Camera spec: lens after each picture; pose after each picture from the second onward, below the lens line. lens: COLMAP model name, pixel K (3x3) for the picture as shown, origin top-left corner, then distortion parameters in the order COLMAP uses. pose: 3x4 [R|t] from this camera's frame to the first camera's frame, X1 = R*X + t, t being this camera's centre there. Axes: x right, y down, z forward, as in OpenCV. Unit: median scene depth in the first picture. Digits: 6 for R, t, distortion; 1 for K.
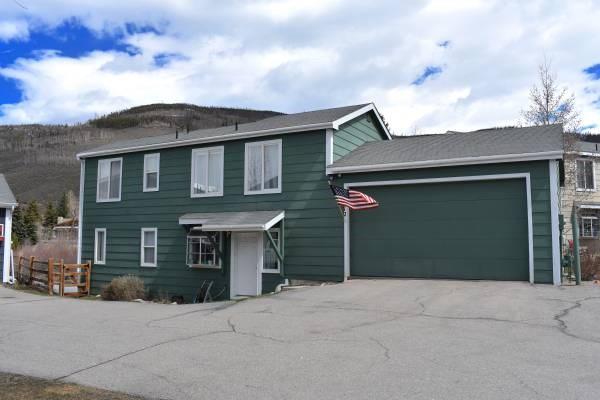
lens RADIAL K [[490.3, 0, 300.0], [0, 490.3, 200.0], [0, 0, 1]] dist [-0.067342, -0.001290]
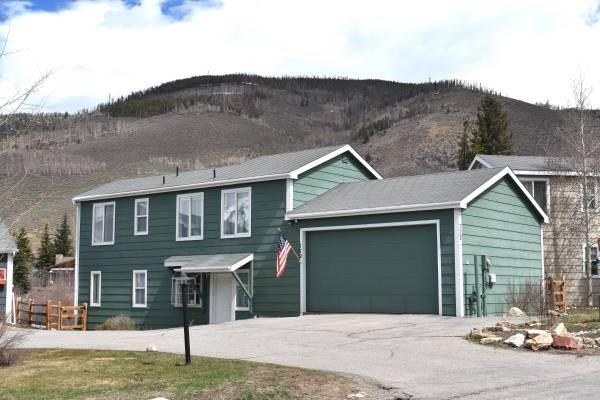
lens RADIAL K [[775.6, 0, 300.0], [0, 775.6, 200.0], [0, 0, 1]] dist [0.002778, 0.007069]
pose [[0.986880, -0.024859, -0.159531, 0.309394], [0.020508, 0.999373, -0.028866, -0.039309], [0.160148, 0.025215, 0.986771, -0.611218]]
